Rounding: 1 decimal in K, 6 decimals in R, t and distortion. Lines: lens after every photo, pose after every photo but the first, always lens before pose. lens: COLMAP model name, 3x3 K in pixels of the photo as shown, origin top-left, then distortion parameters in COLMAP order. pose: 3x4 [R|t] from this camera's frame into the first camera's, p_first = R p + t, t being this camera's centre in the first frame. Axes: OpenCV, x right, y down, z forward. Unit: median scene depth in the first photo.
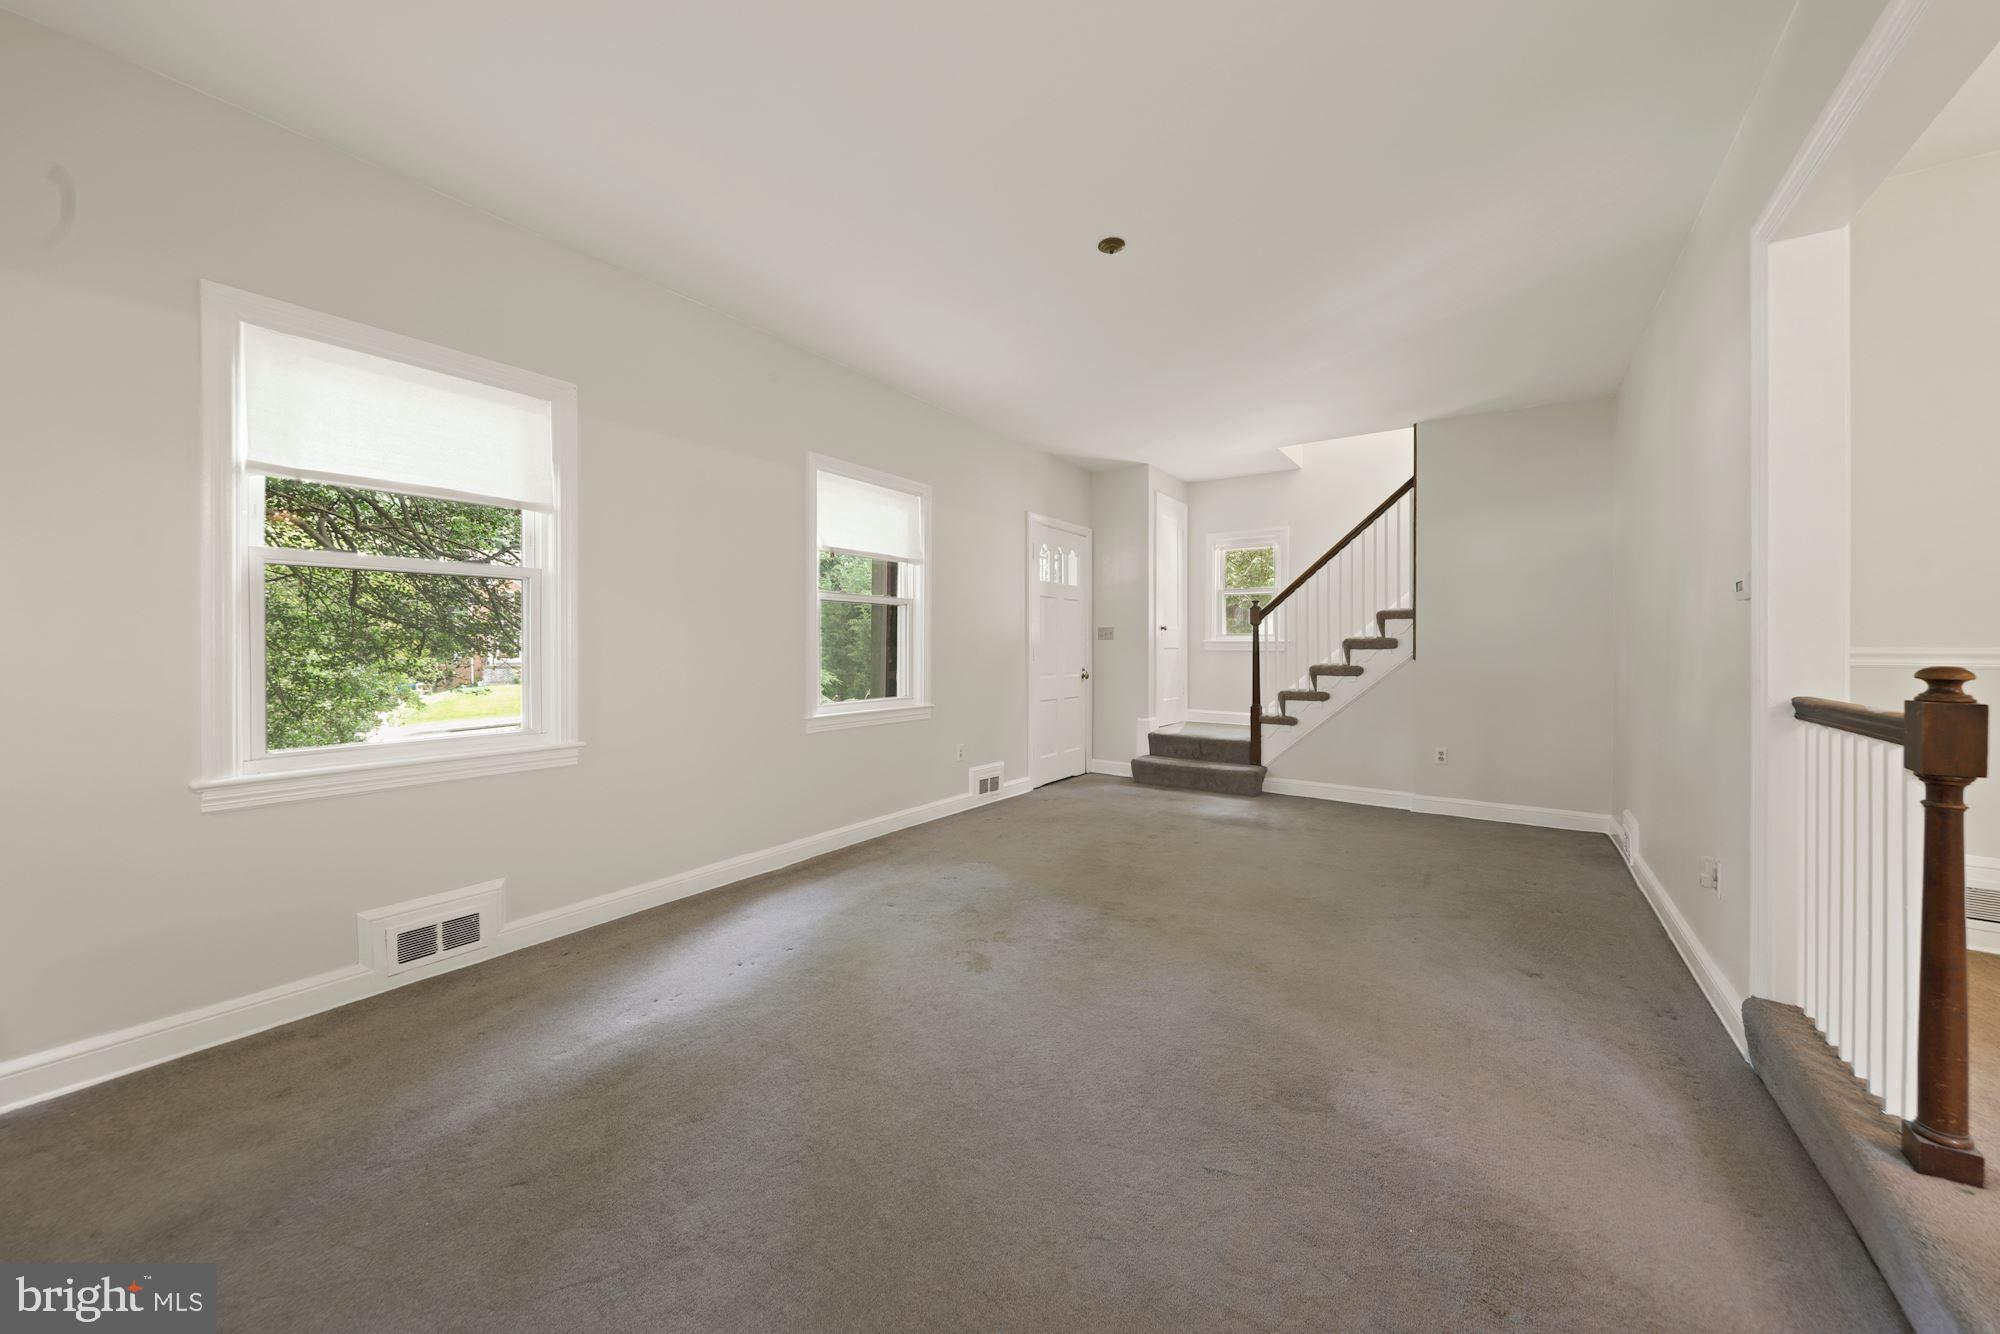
lens RADIAL K [[716.8, 0, 1004.9], [0, 716.8, 642.5], [0, 0, 1]] dist [0.001164, 0.000155]
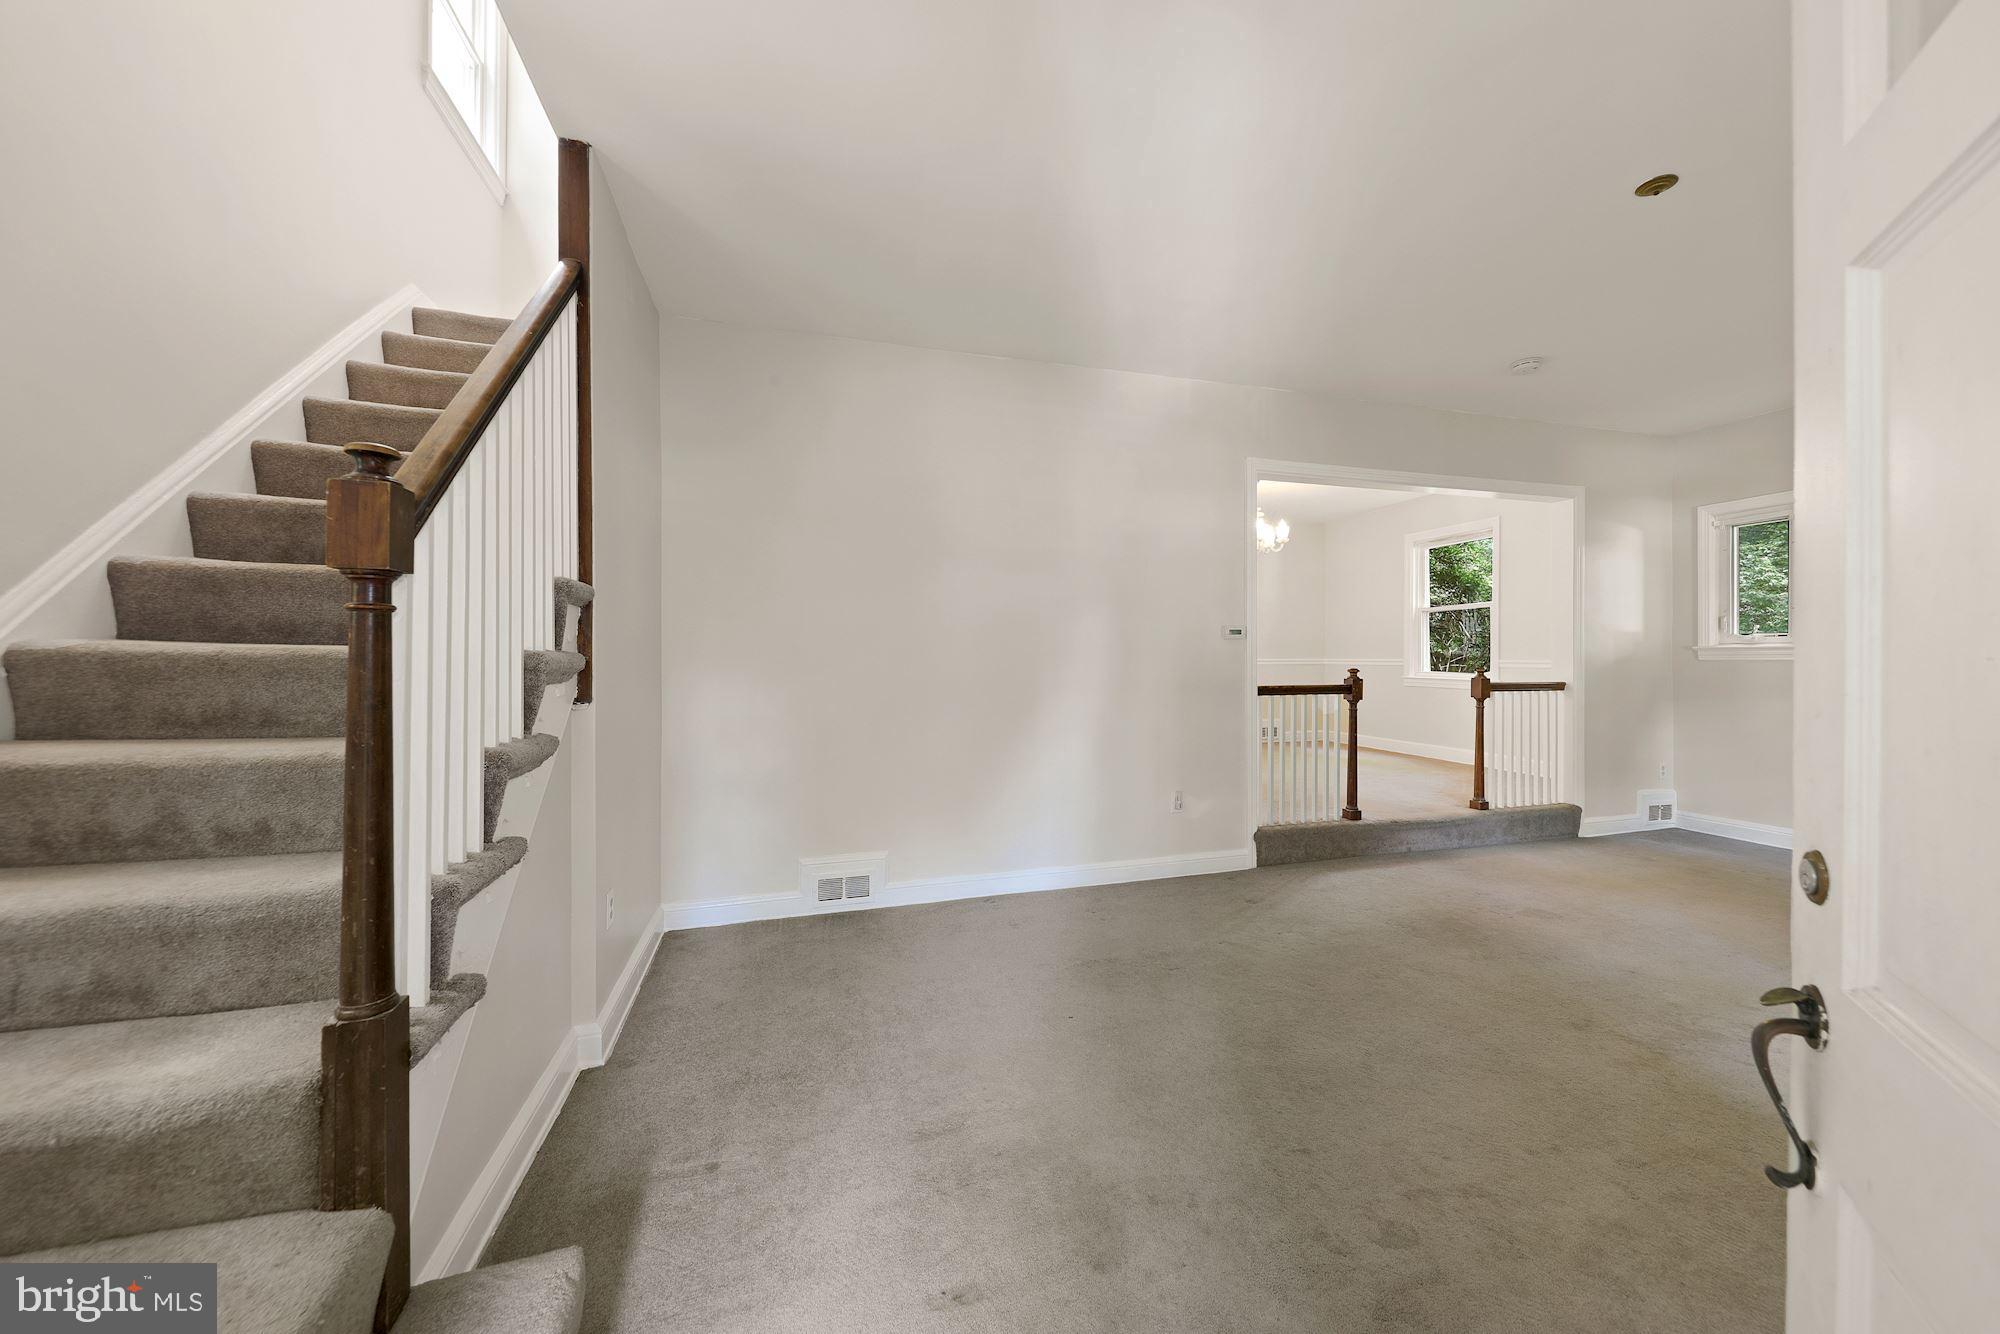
lens RADIAL K [[729.0, 0, 1020.8], [0, 729.0, 661.4], [0, 0, 1]] dist [0.000320, 0.000033]
pose [[-0.782078, -0.005547, 0.623156, 0.123197], [-0.005454, 0.999983, 0.002056, 0.001923], [-0.623157, -0.001790, -0.782095, 1.277013]]
